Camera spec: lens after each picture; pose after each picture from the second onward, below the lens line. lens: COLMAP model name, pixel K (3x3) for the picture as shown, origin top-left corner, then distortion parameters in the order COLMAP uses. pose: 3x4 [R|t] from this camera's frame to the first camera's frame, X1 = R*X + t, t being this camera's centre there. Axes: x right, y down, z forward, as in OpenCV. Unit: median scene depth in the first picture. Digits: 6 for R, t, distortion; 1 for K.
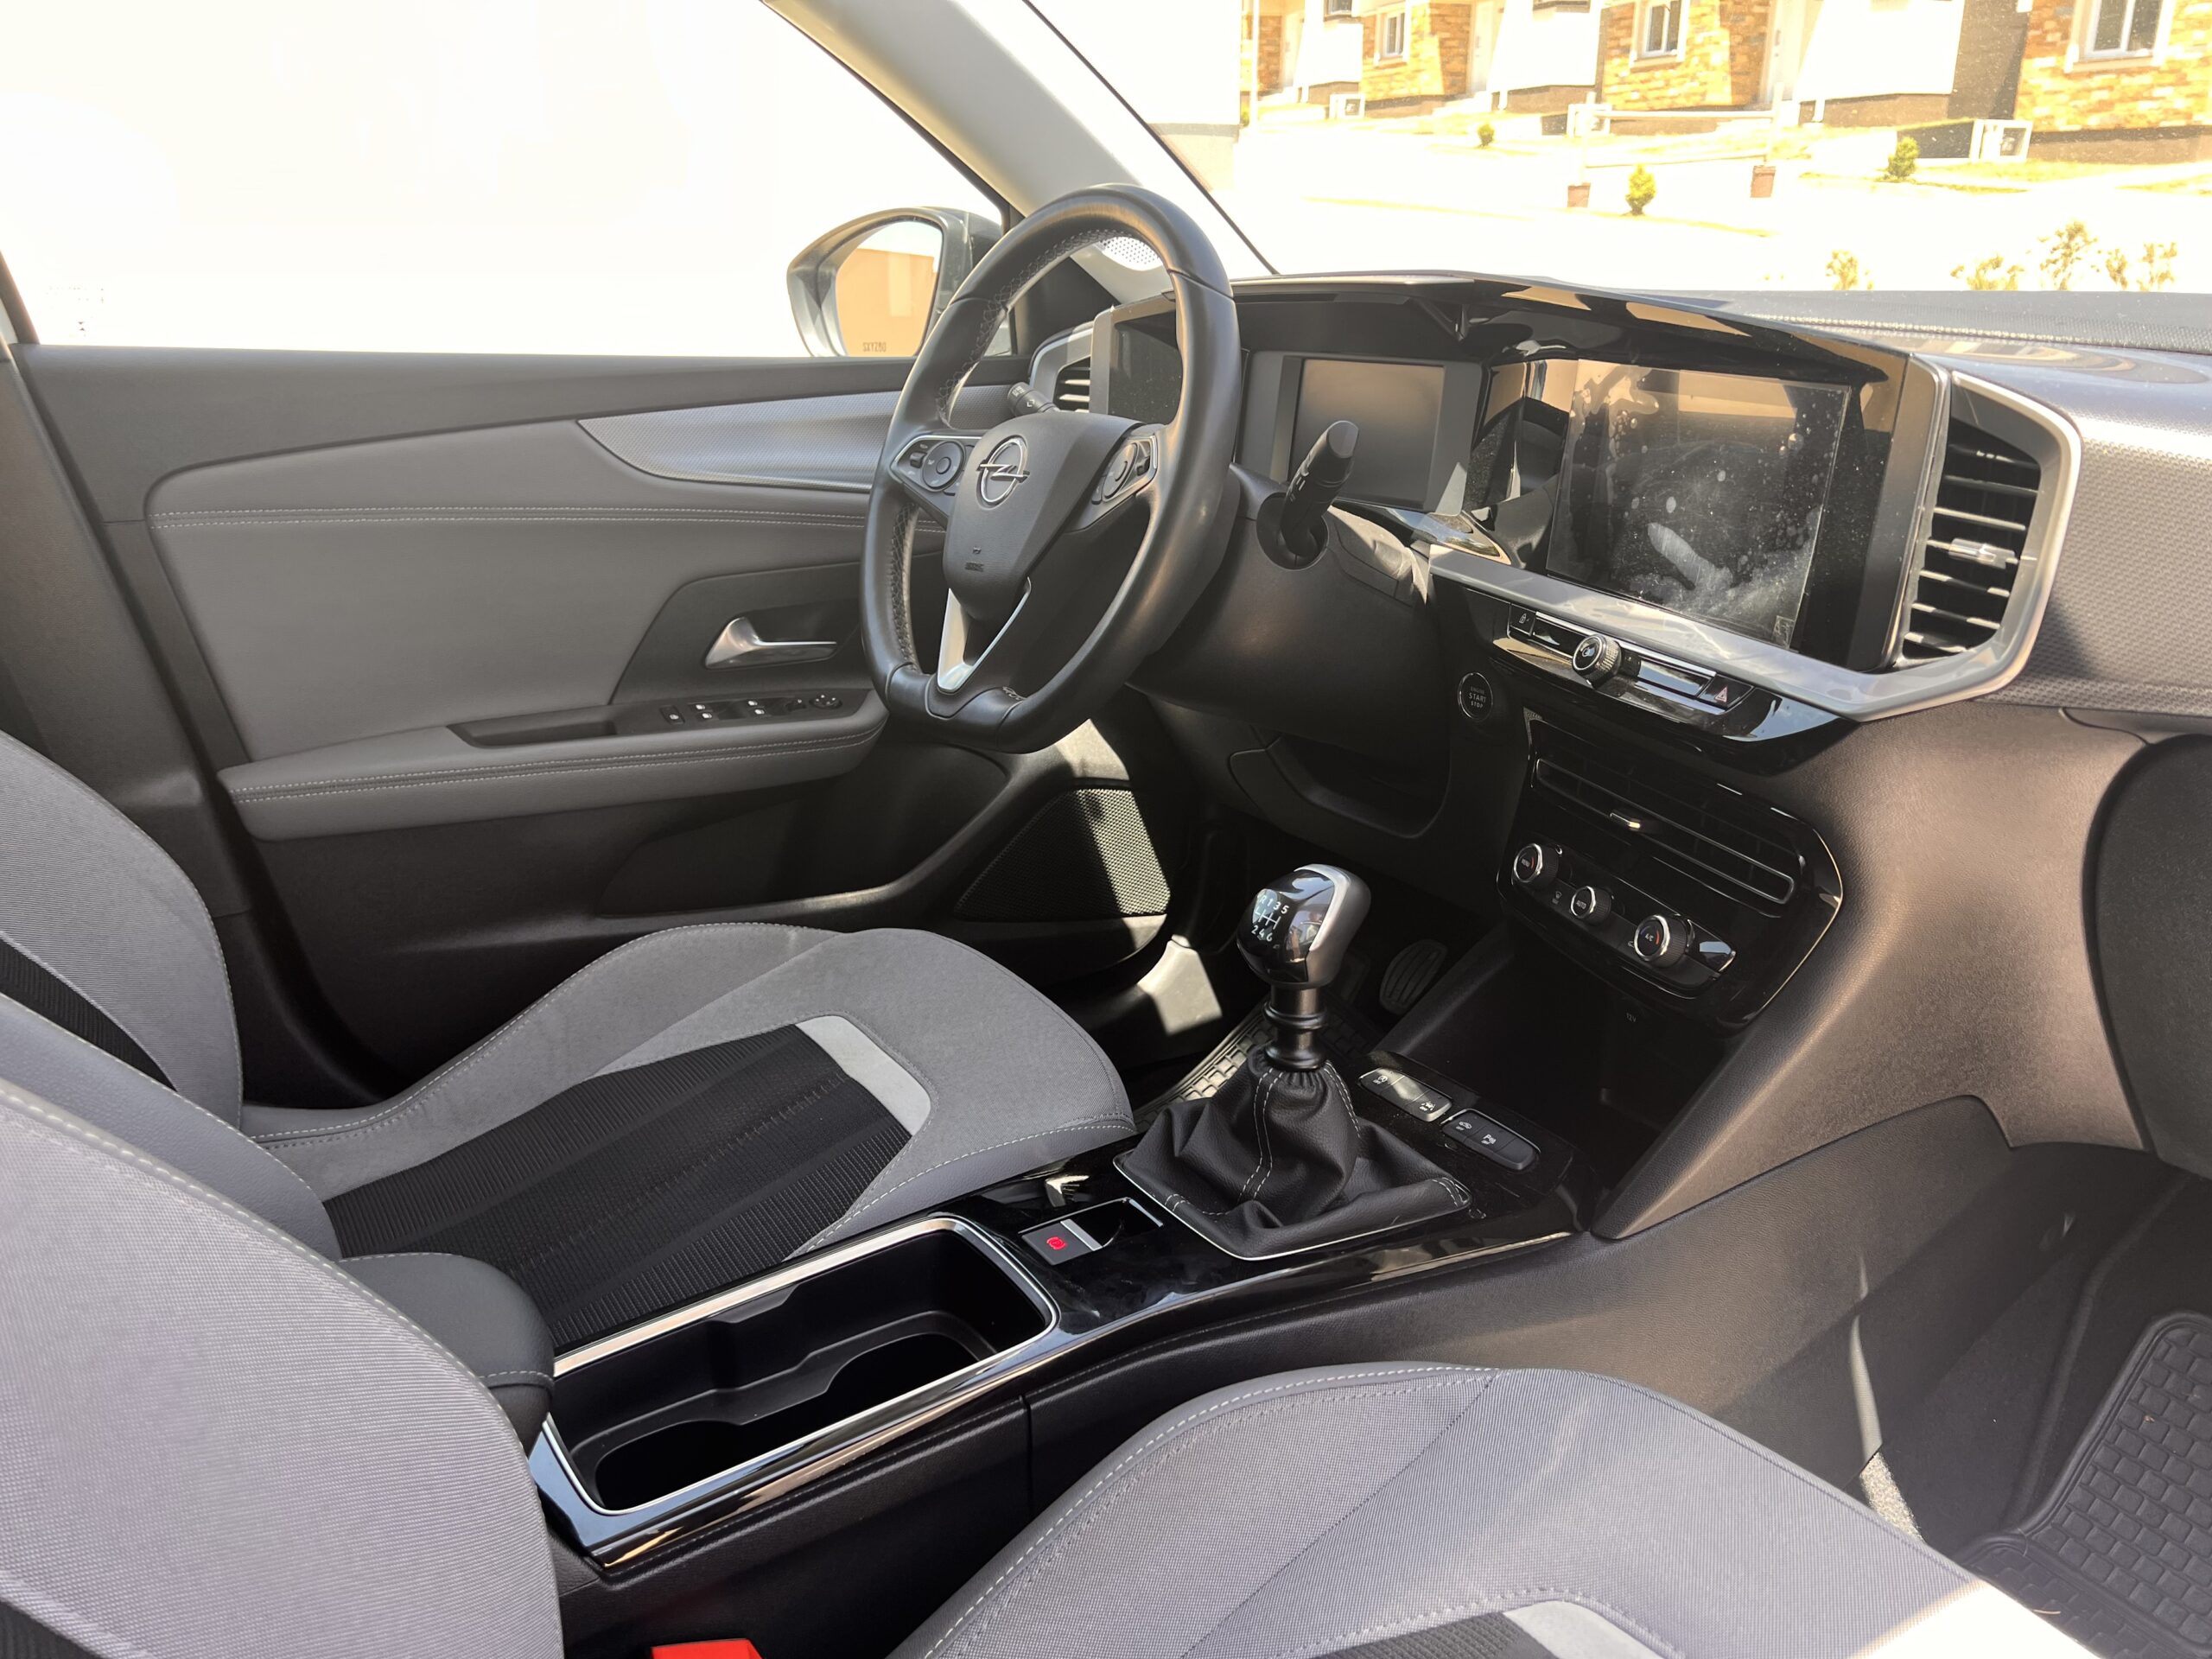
lens RADIAL K [[1655.9, 0, 1106.3], [0, 1655.9, 834.6], [0, 0, 1]] dist [0.050226, -0.063275]
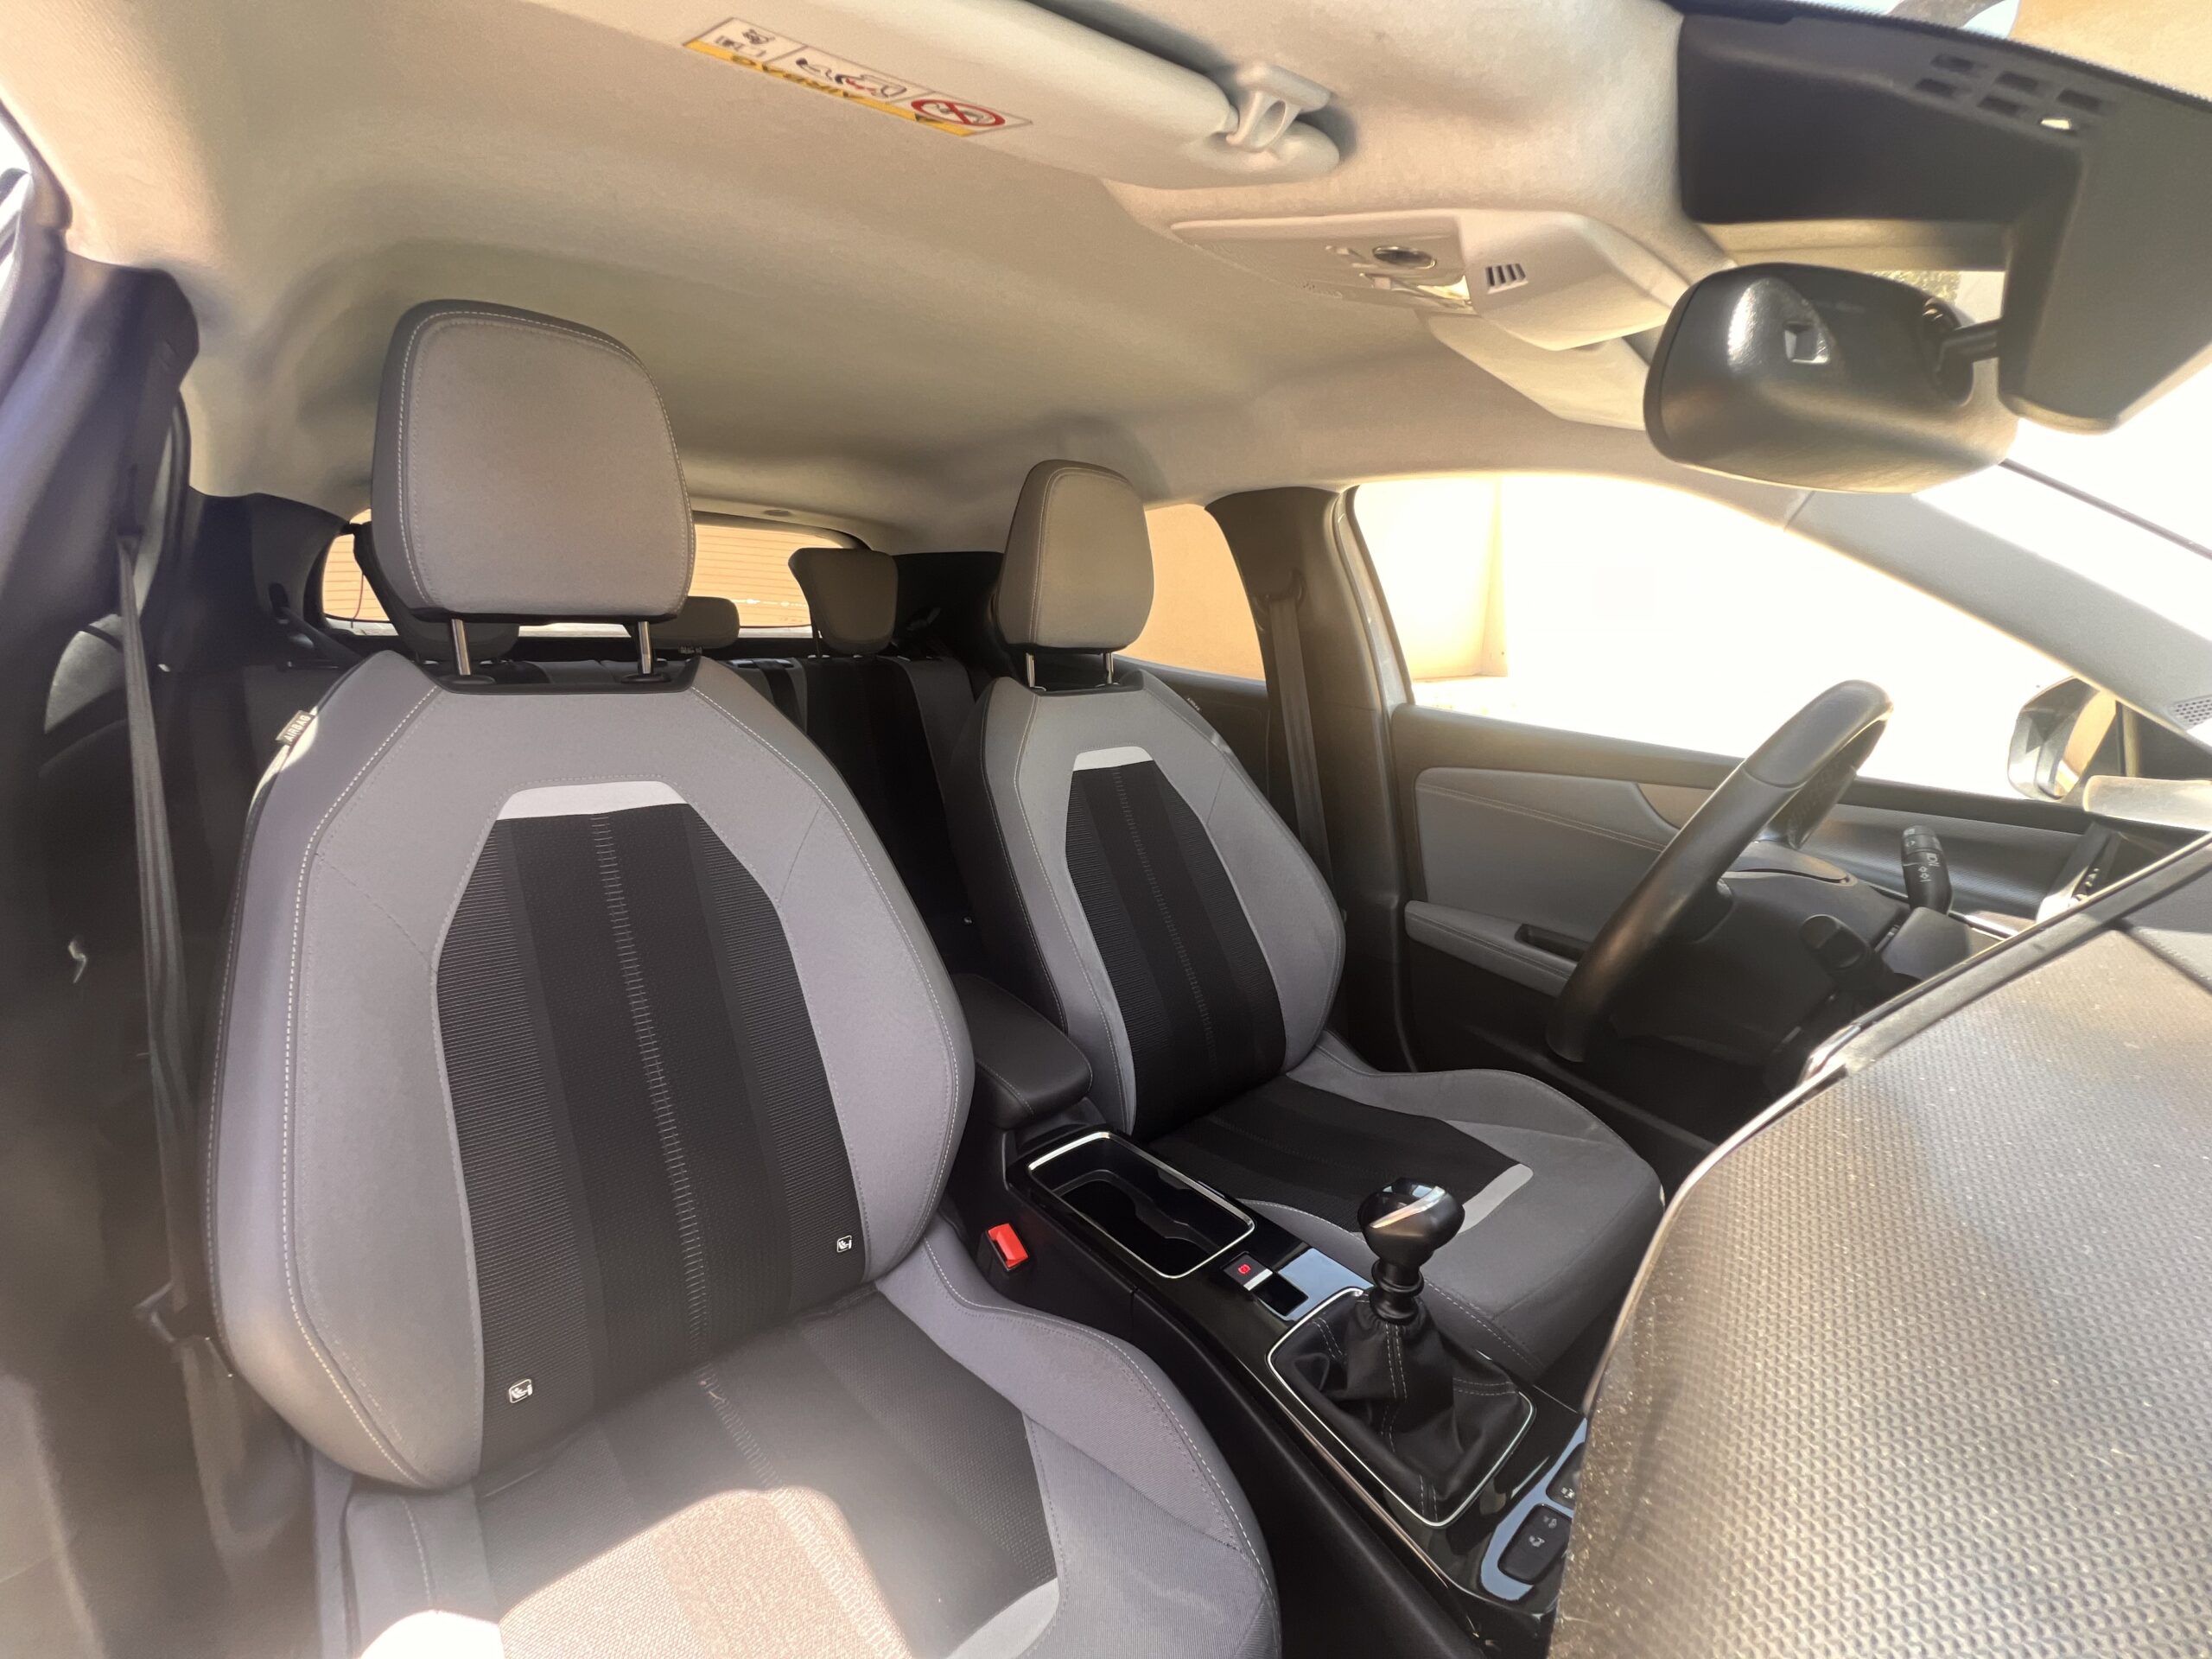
lens RADIAL K [[873.7, 0, 1106.5], [0, 873.7, 820.7], [0, 0, 1]] dist [0.002450, 0.000109]
pose [[0.142006, 0.238264, -0.960763, 0.483375], [-0.345815, 0.921383, 0.177384, -0.198573], [0.927495, 0.307056, 0.213237, 0.359583]]
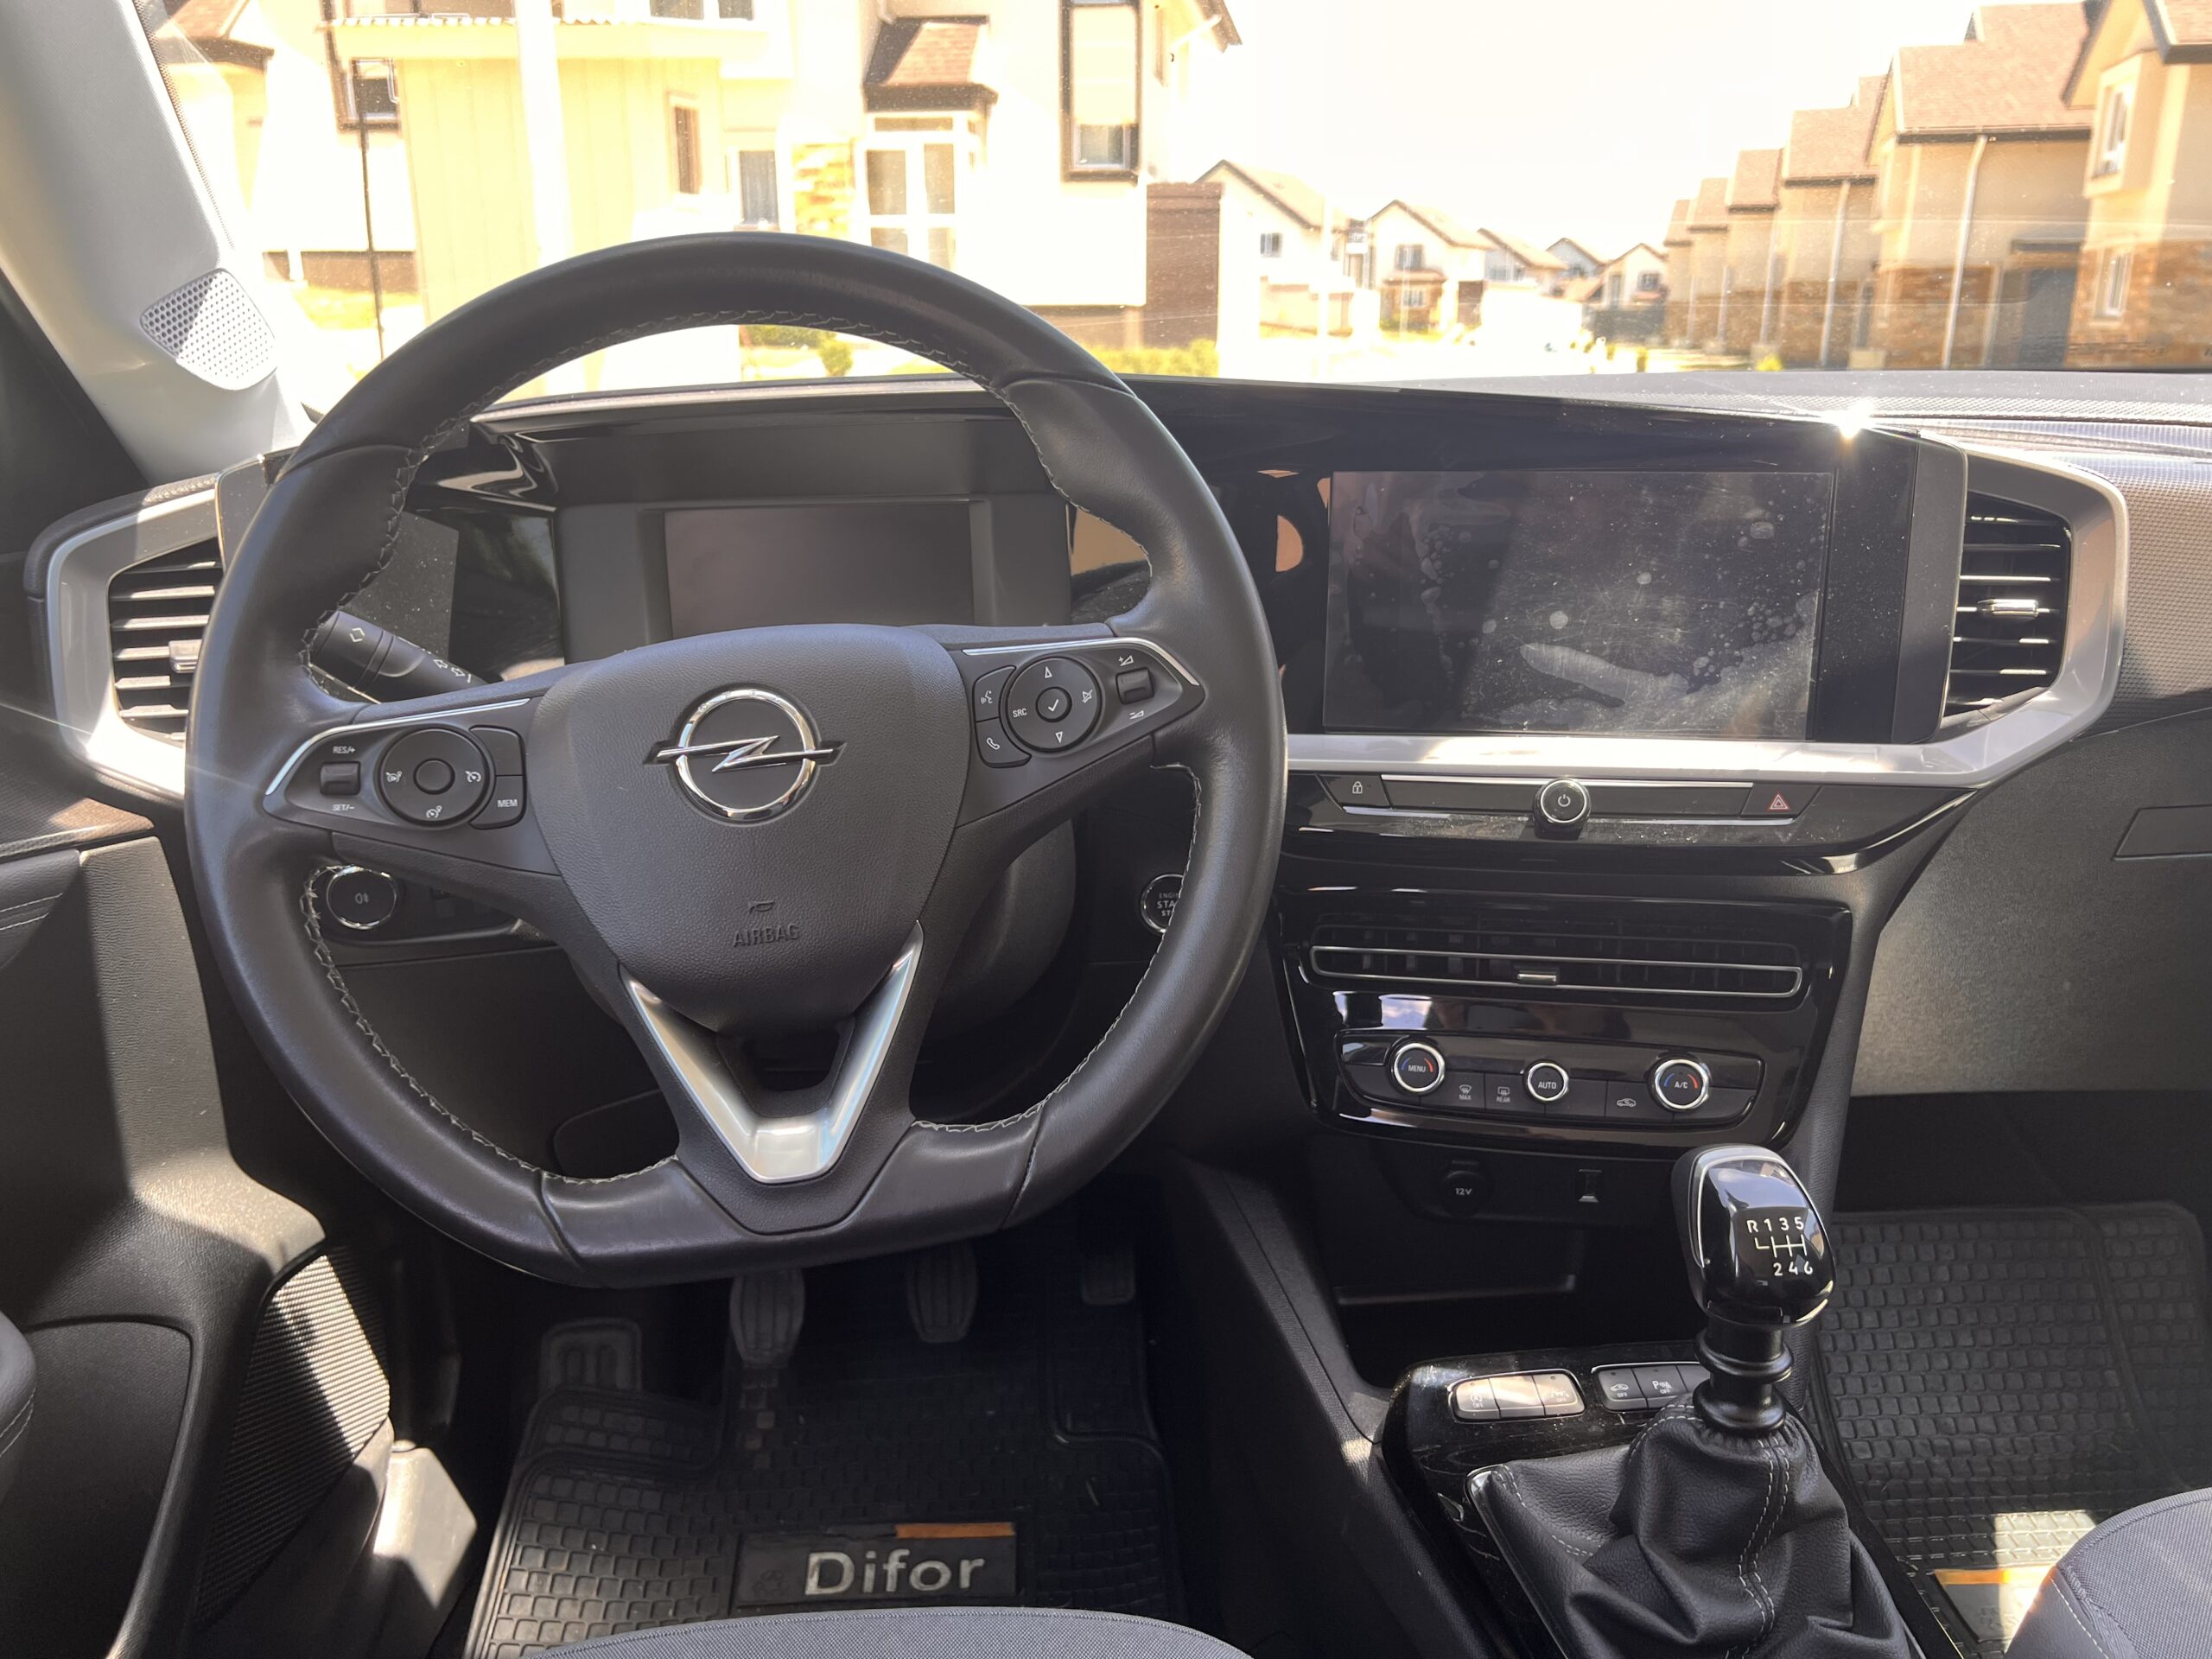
lens RADIAL K [[1655.9, 0, 1093.2], [0, 1655.9, 838.0], [0, 0, 1]] dist [0.050226, -0.063275]
pose [[0.487662, -0.249931, 0.836493, -0.409134], [0.304060, 0.946780, 0.105621, -0.192395], [-0.818373, 0.202836, 0.537702, 0.563725]]
